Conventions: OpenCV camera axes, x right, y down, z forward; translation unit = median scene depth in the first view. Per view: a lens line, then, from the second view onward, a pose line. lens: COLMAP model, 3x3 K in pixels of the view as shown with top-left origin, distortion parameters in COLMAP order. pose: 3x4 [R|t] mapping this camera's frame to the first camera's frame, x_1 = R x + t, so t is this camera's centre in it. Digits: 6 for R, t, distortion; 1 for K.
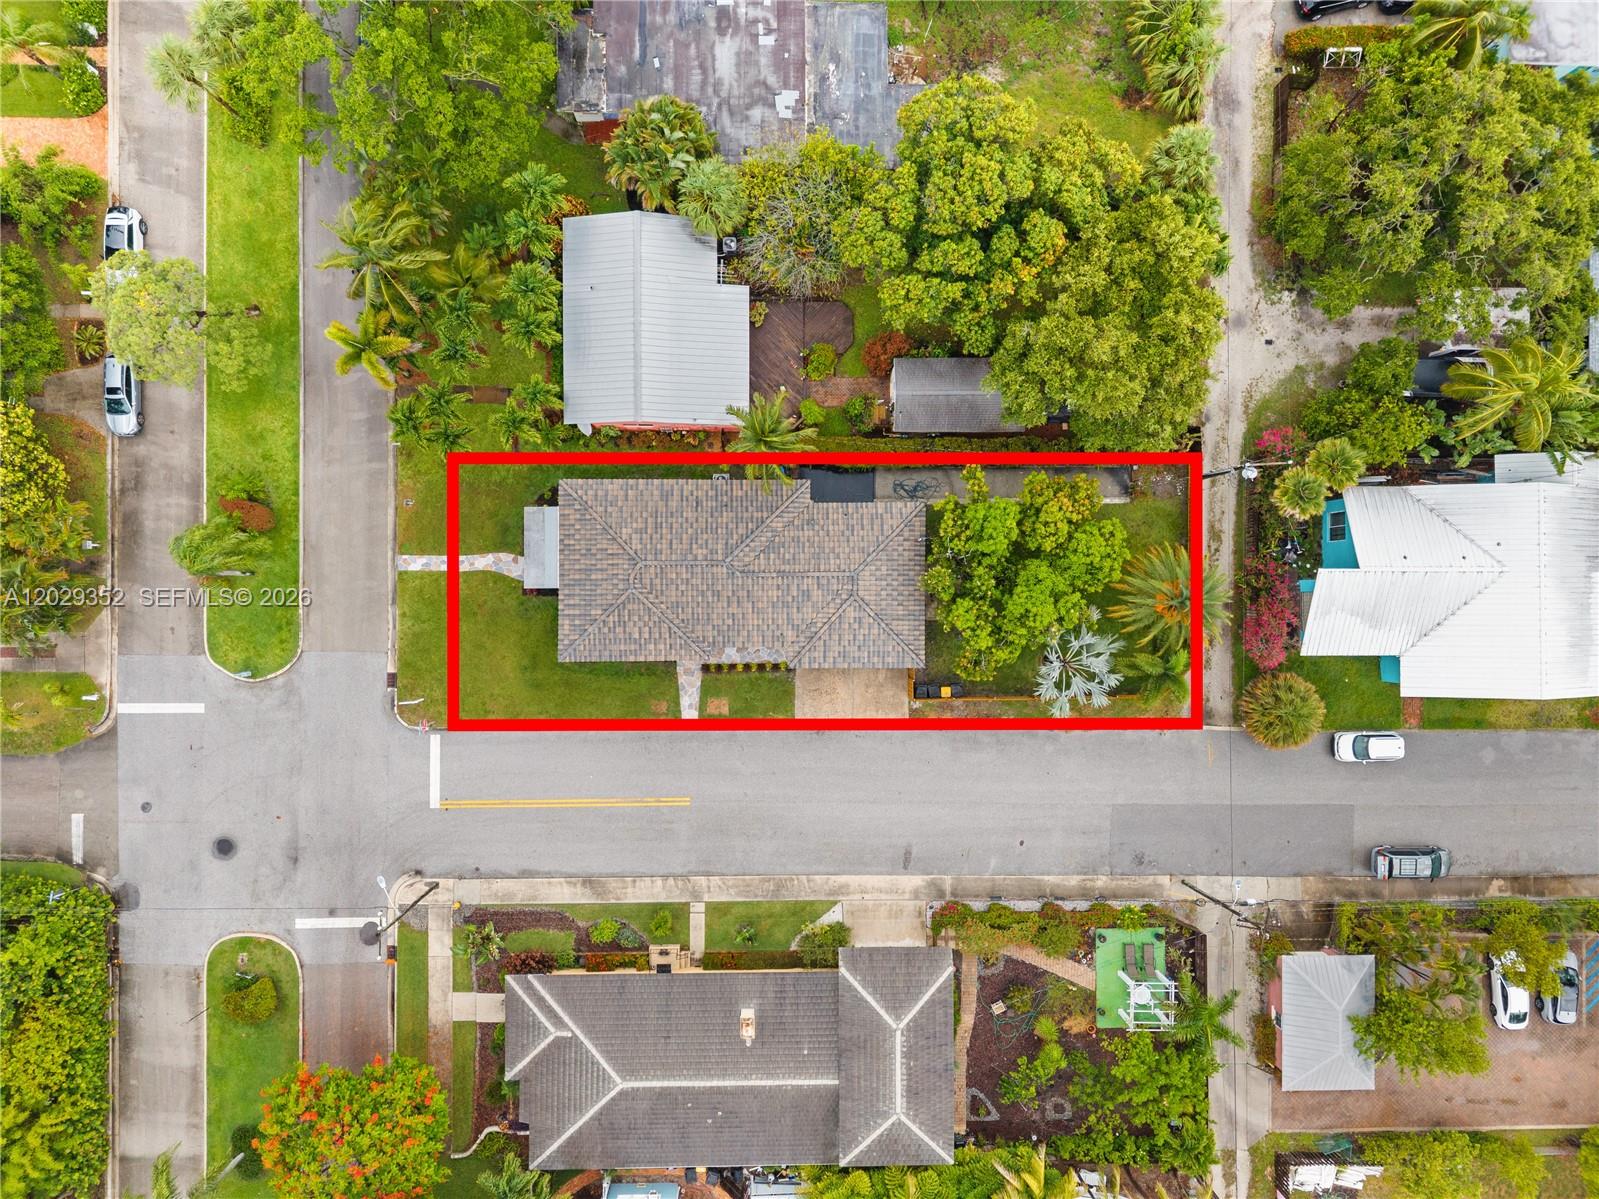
lens RADIAL K [[1072.2, 0, 797.7], [0, 1072.2, 600.9], [0, 0, 1]] dist [0.035682, -0.036354]
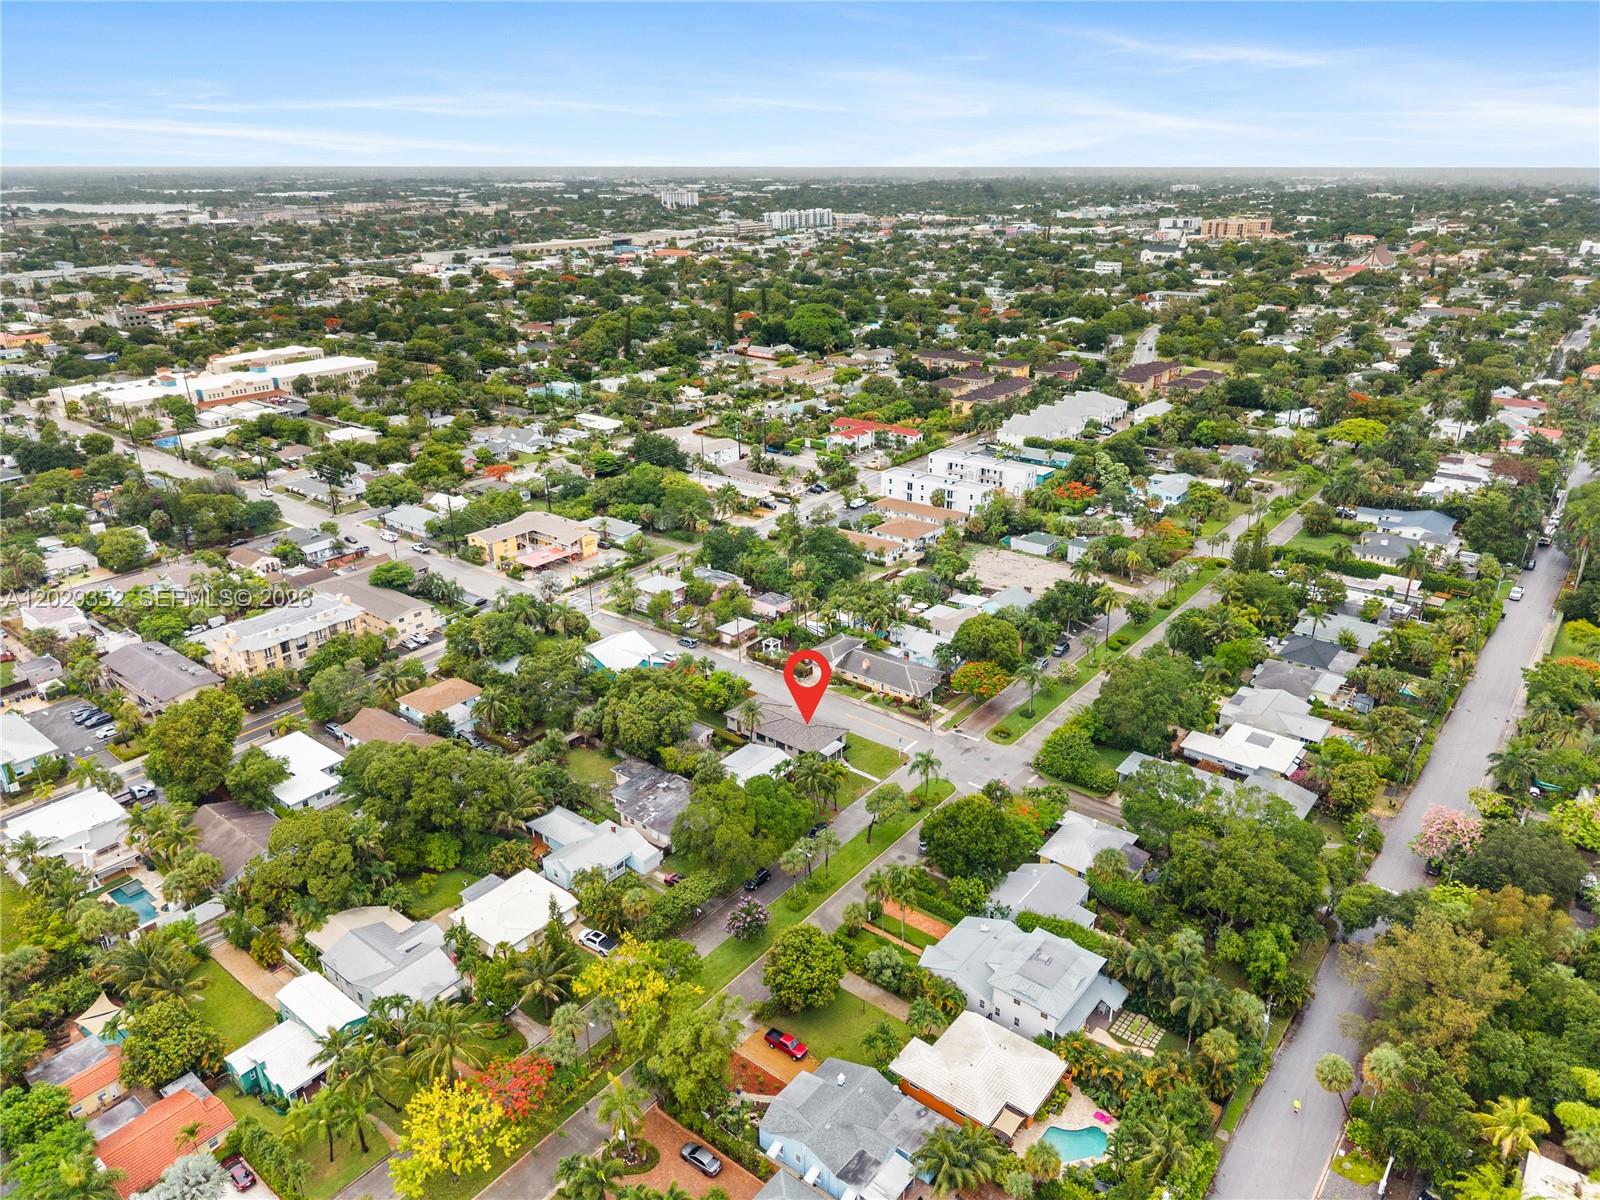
lens RADIAL K [[1072.8, 0, 798.2], [0, 1072.8, 601.4], [0, 0, 1]] dist [0.035682, -0.036354]
pose [[-0.783493, -0.264767, 0.562172, -1.635595], [0.621025, -0.302175, 0.723200, -2.016616], [-0.021605, 0.915745, 0.401179, -0.512950]]
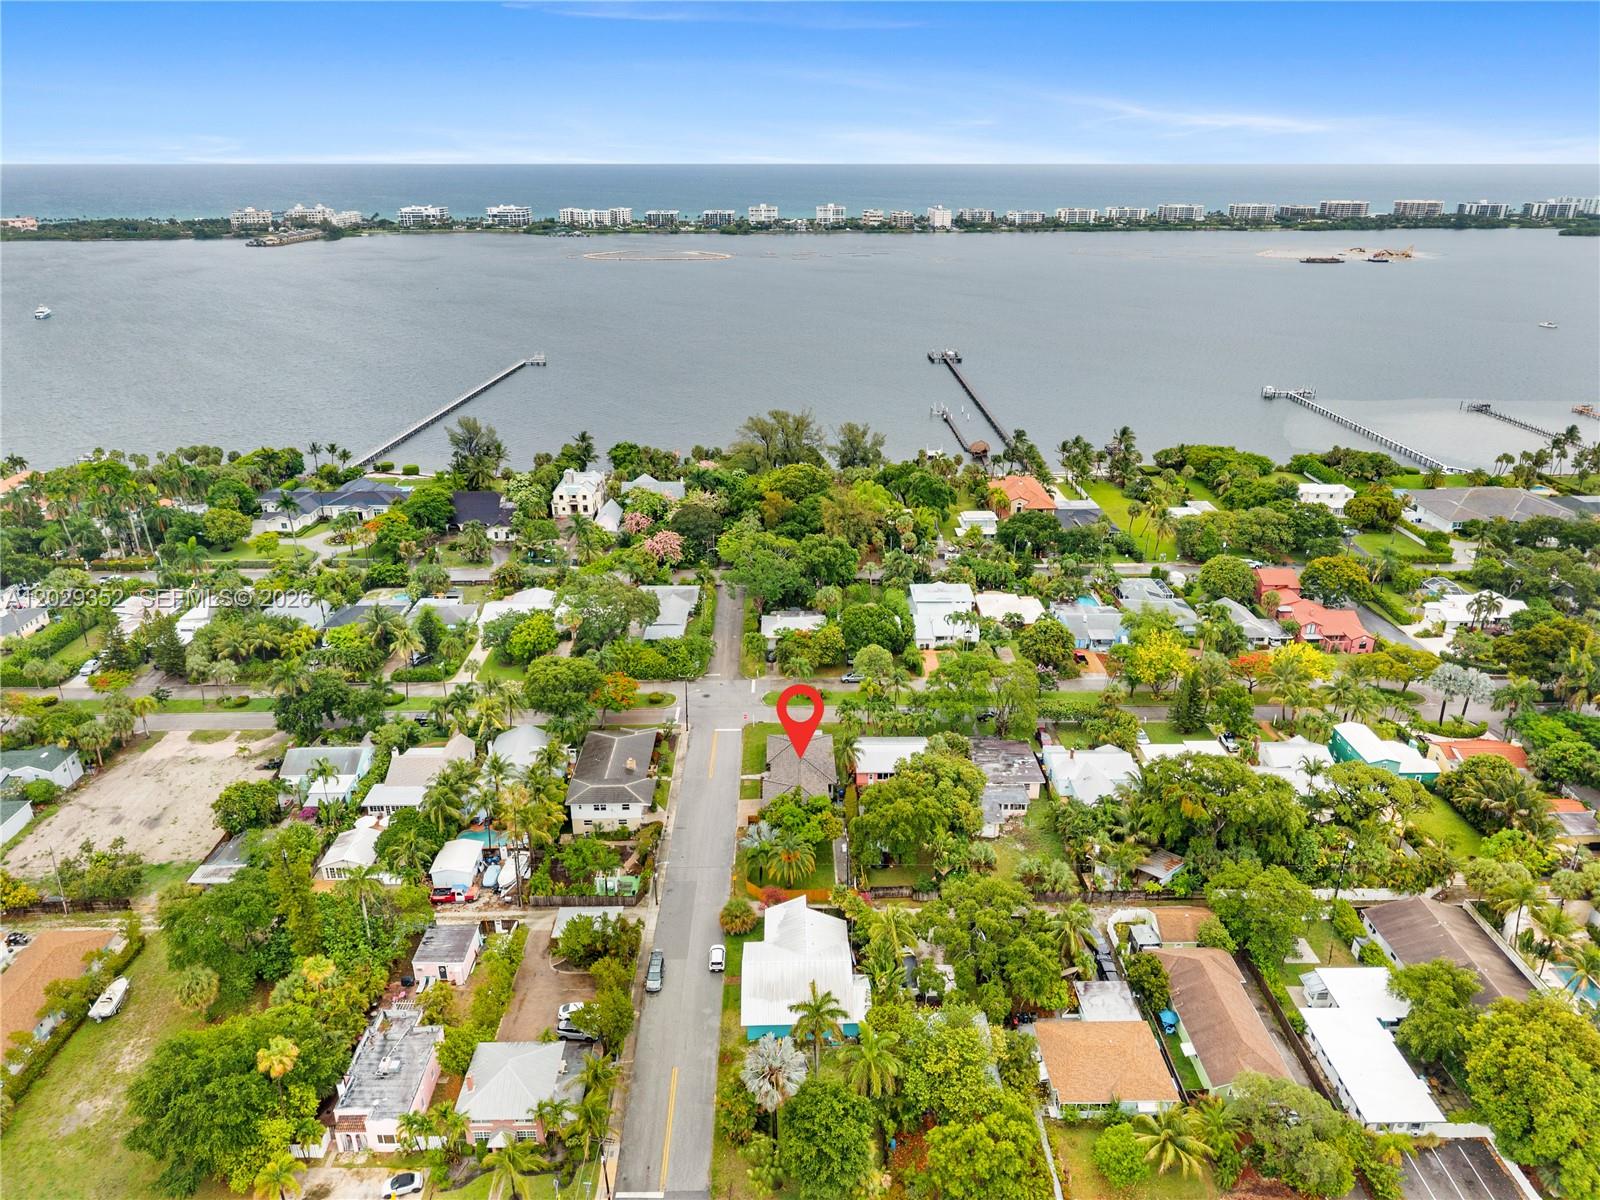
lens RADIAL K [[1072.8, 0, 798.2], [0, 1072.8, 601.4], [0, 0, 1]] dist [0.035682, -0.036354]
pose [[0.013320, 0.355426, -0.934609, 2.179672], [-0.999900, 0.009169, -0.010763, 0.002113], [0.004744, 0.934659, 0.355513, -0.308924]]
